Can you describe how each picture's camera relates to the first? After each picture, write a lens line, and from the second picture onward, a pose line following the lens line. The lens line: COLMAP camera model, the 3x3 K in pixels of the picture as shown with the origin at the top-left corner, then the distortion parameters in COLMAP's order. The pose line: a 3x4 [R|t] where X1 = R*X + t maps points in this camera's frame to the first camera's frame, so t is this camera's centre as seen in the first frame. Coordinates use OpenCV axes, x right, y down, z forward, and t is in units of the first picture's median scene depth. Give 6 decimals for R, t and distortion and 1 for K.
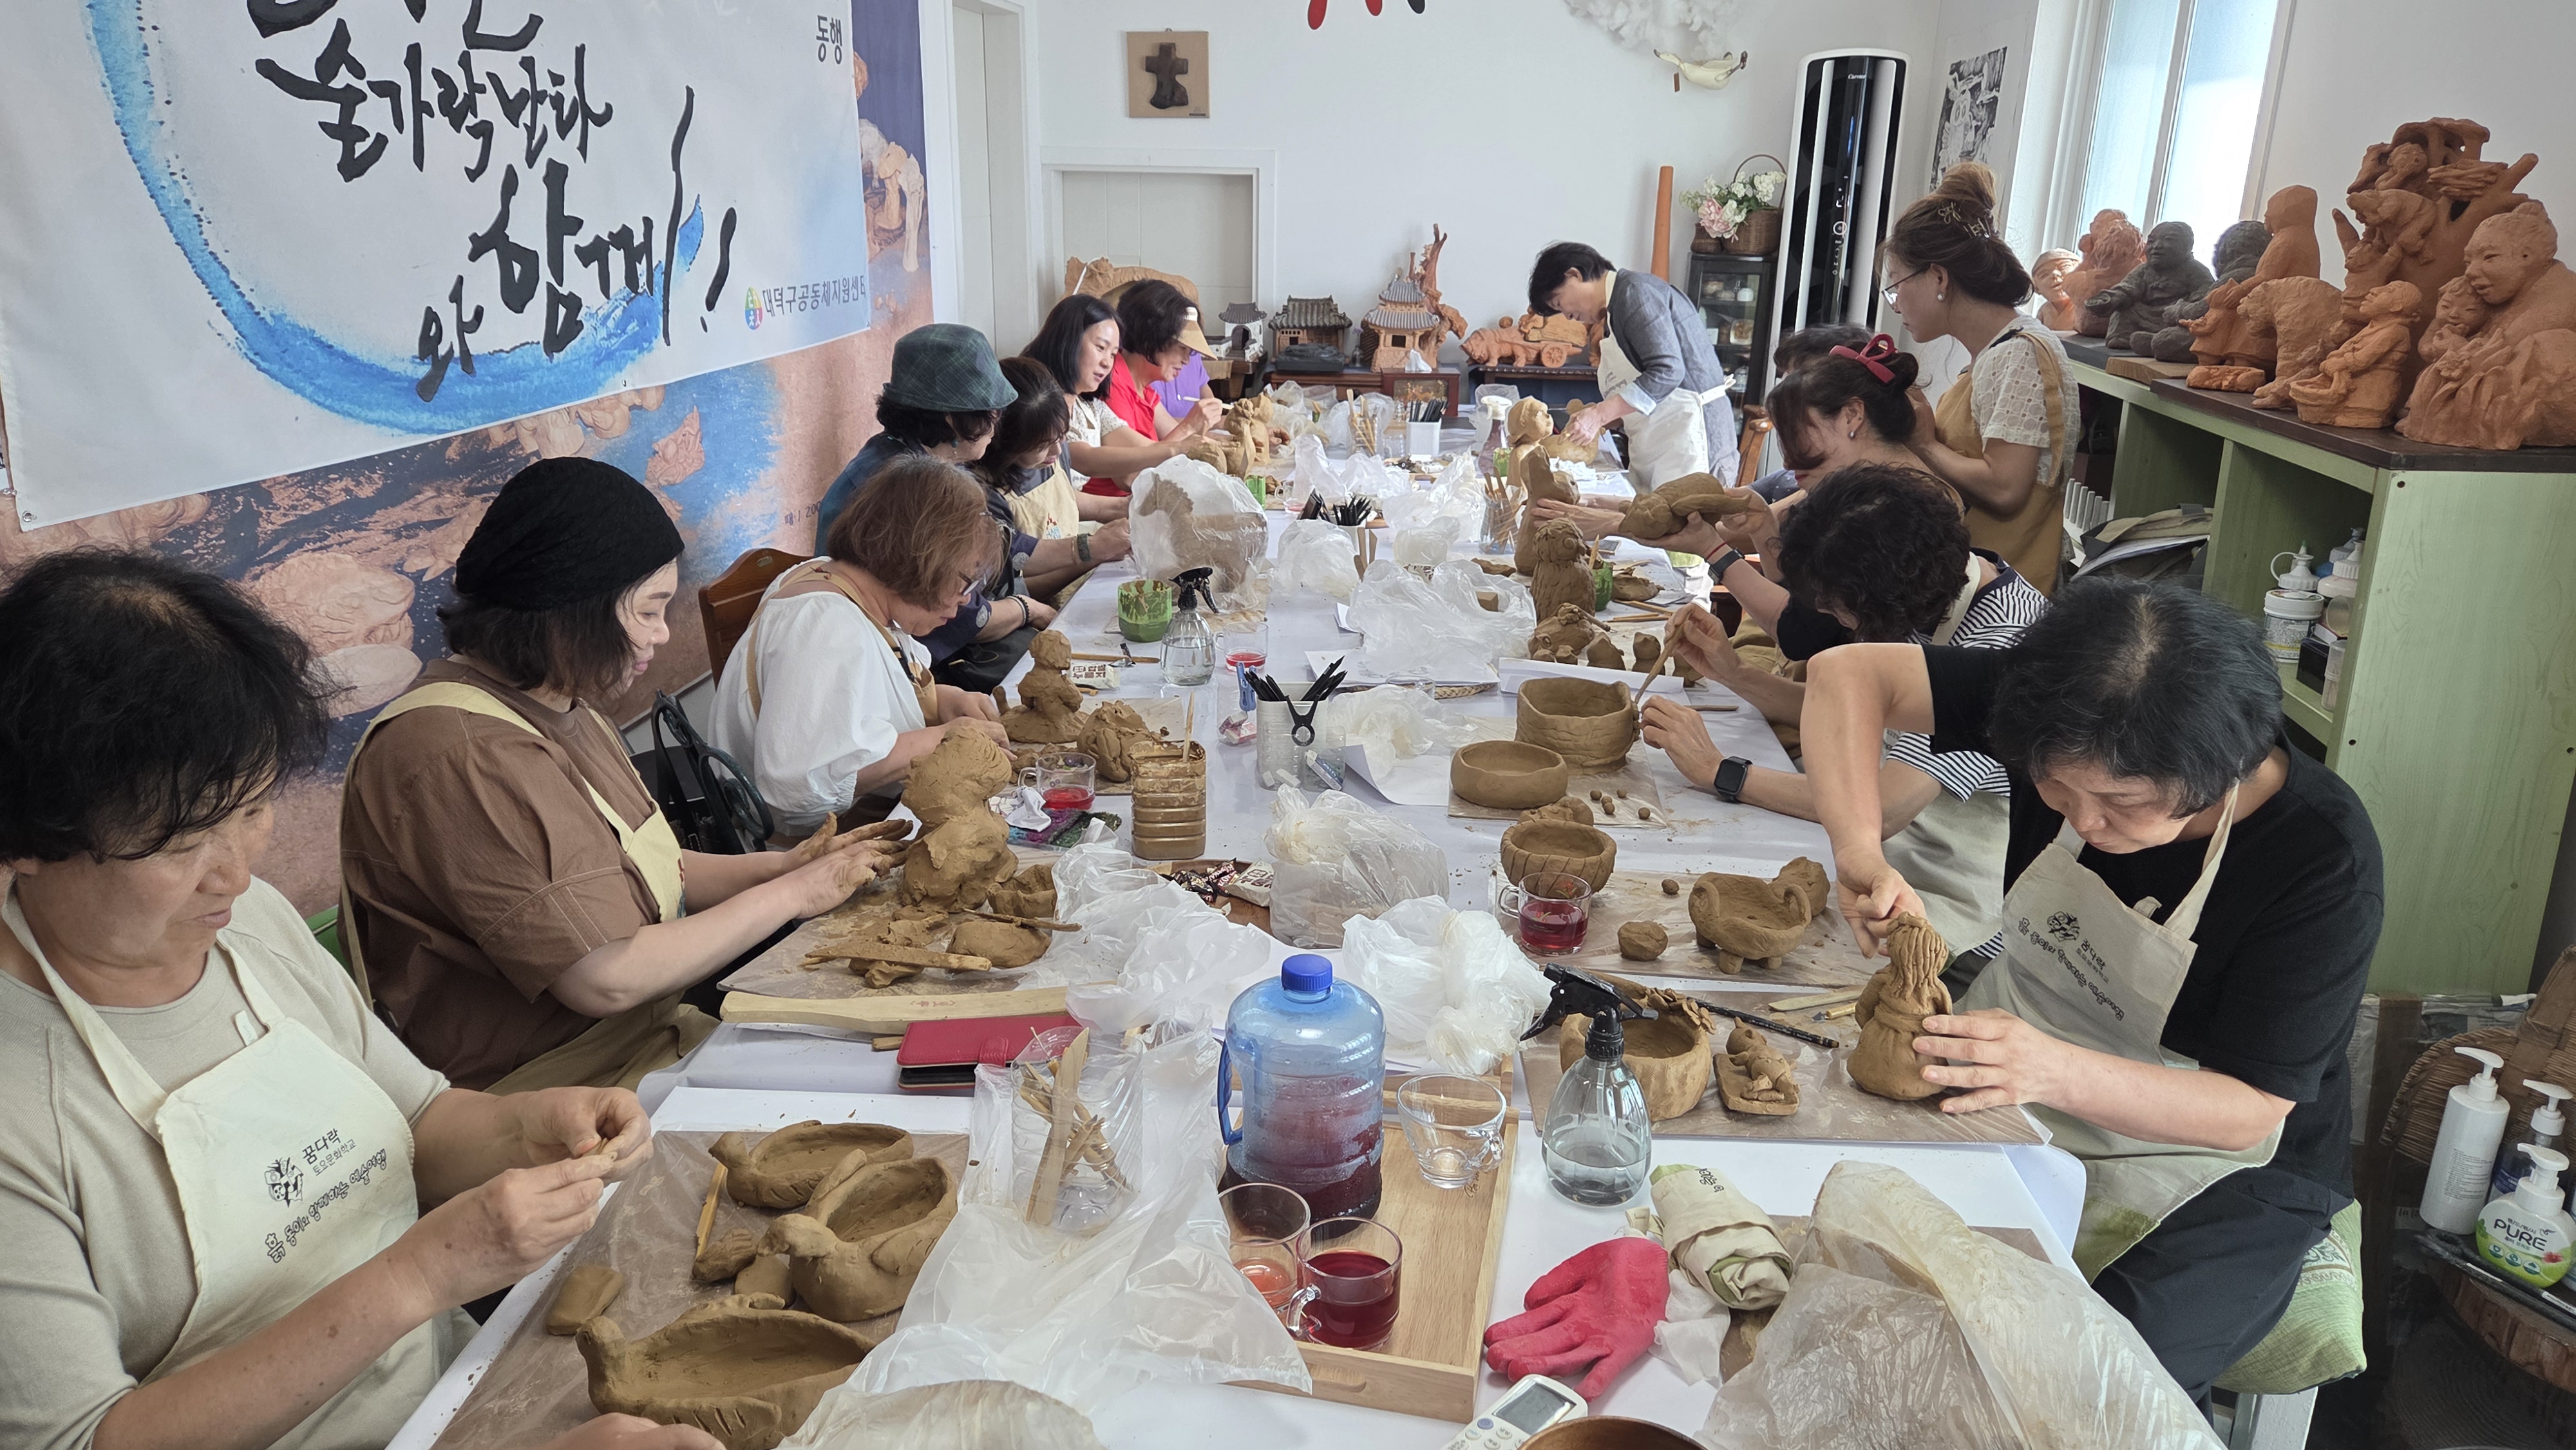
lens RADIAL K [[1743.4, 0, 1291.4], [0, 1743.4, 680.9], [0, 0, 1]] dist [0.101519, -0.064758]
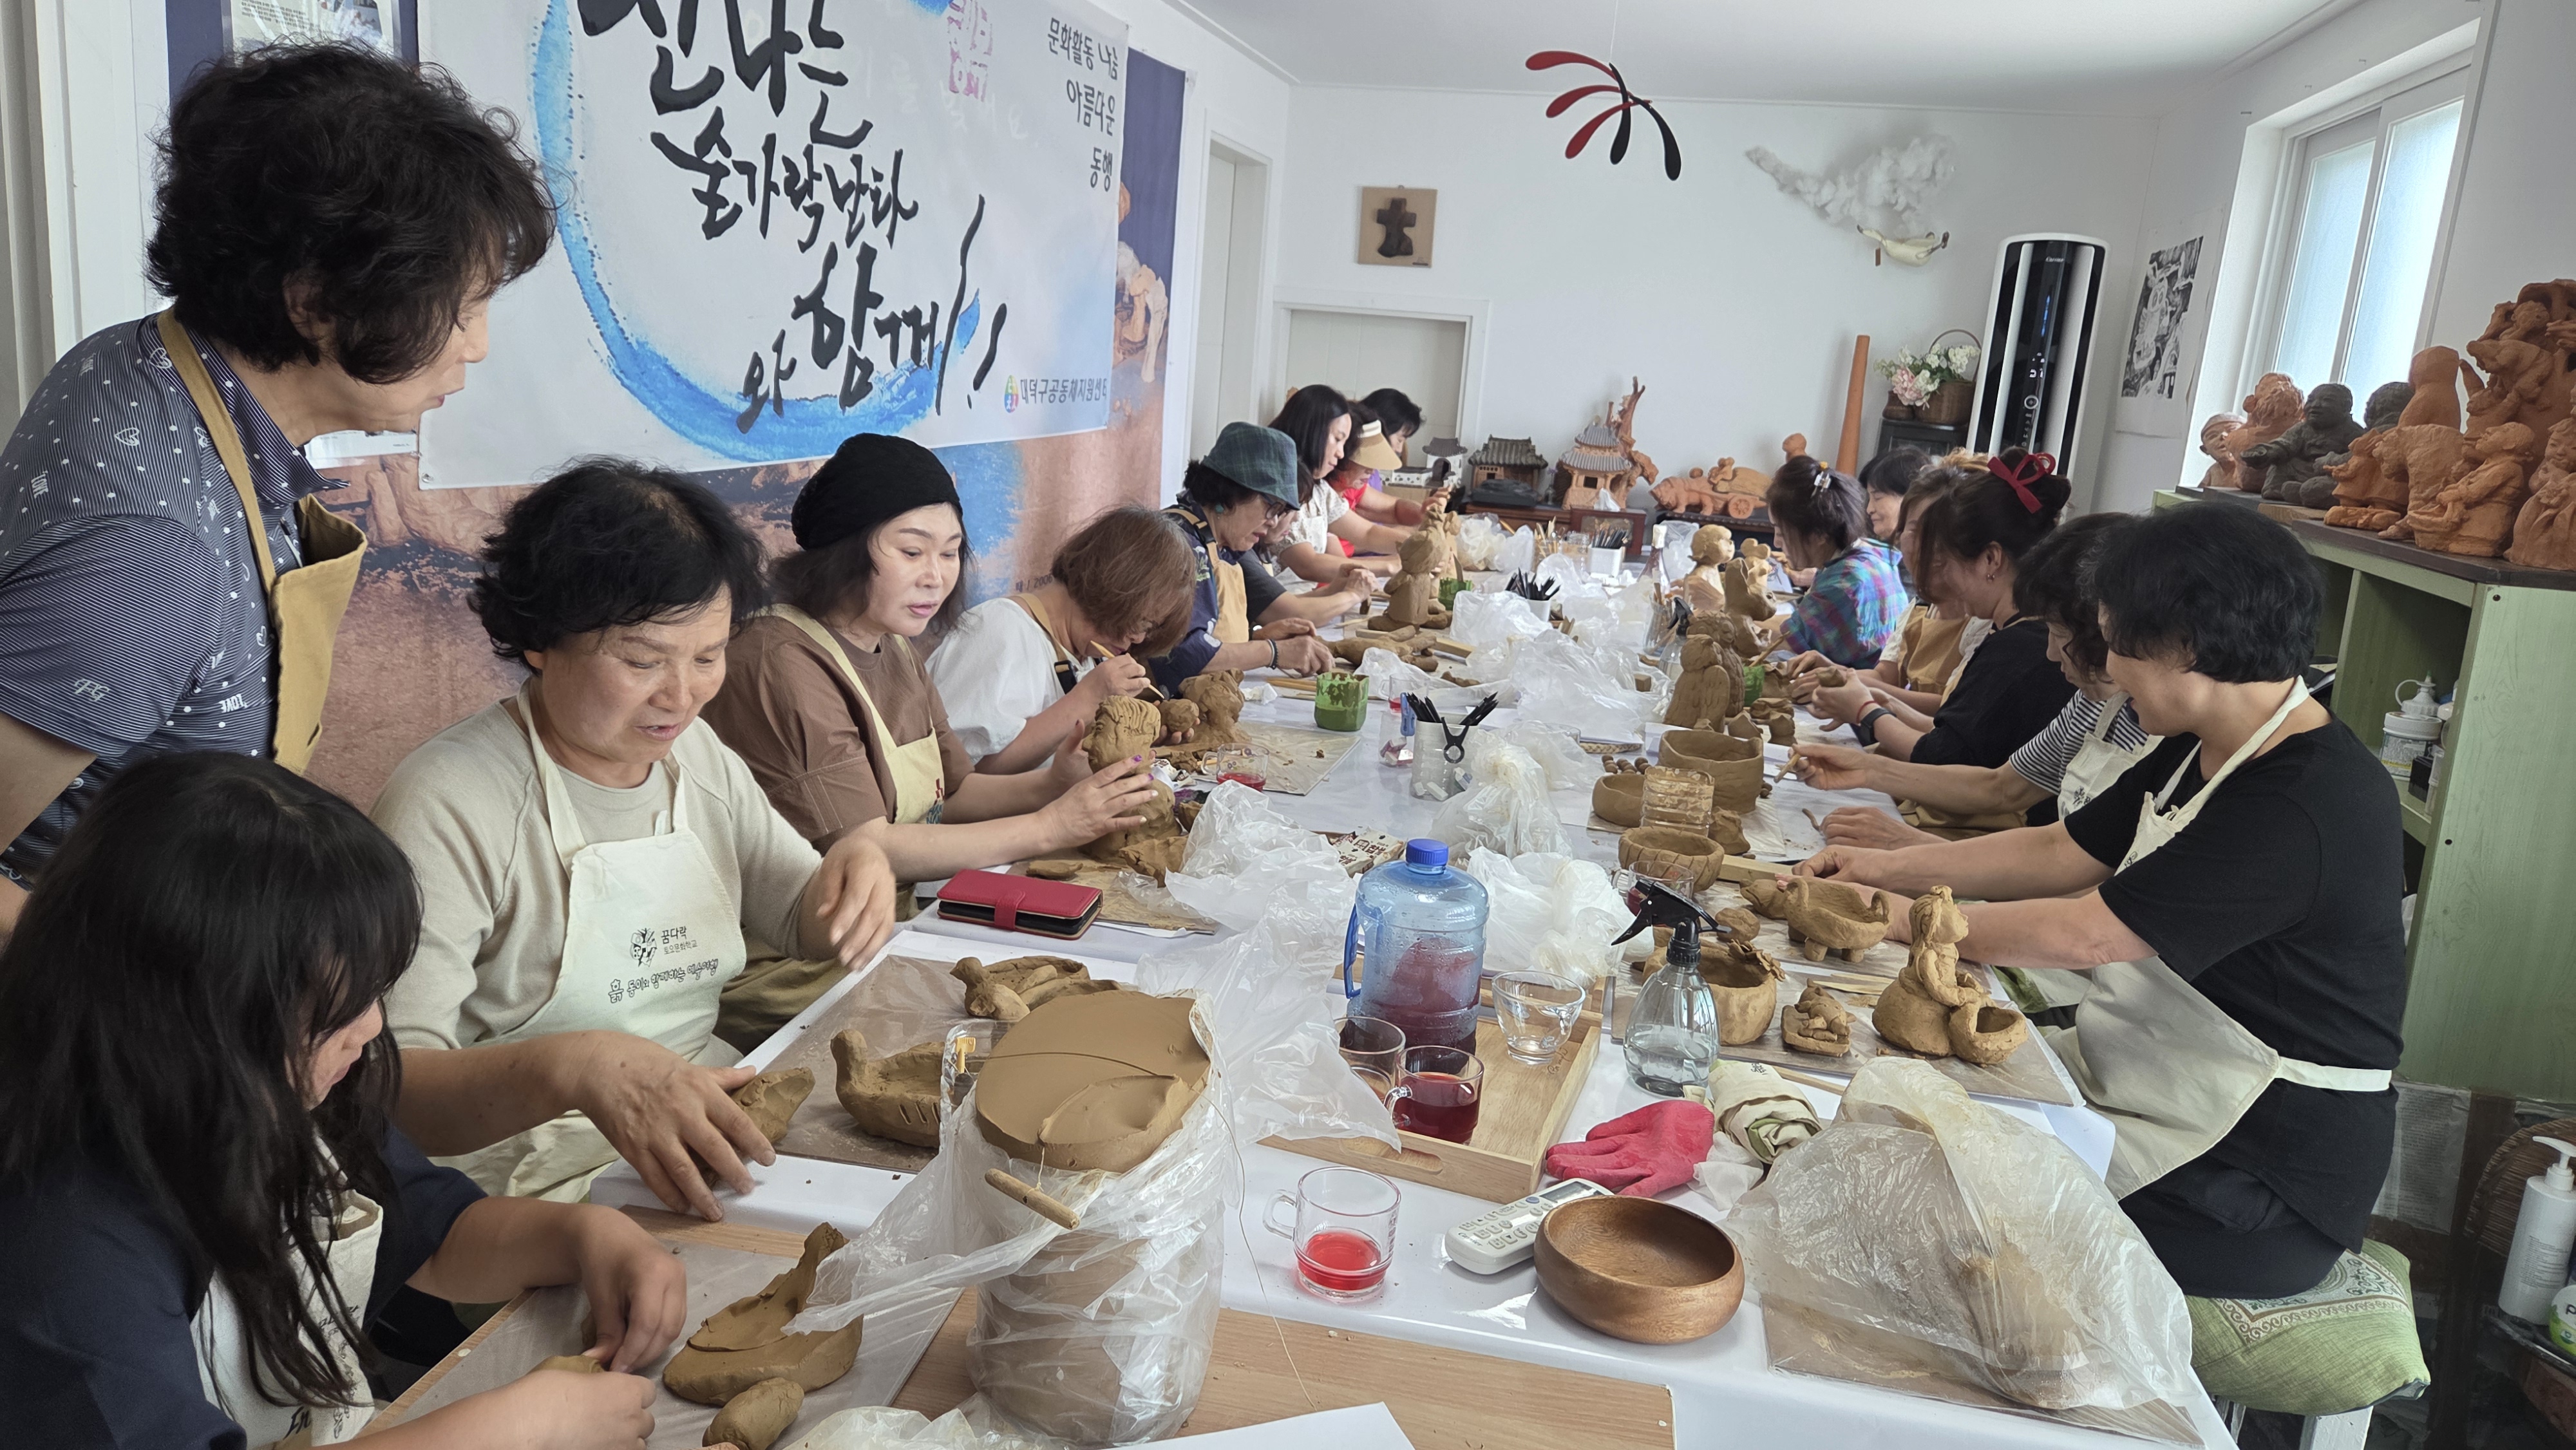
lens RADIAL K [[1717.4, 0, 1284.5], [0, 1717.4, 697.6], [0, 0, 1]] dist [0.090246, -0.072989]
pose [[0.989990, 0.082592, -0.114448, 0.020444], [-0.091842, 0.992710, -0.078049, 0.083631], [0.107168, 0.087778, 0.990359, -0.100204]]
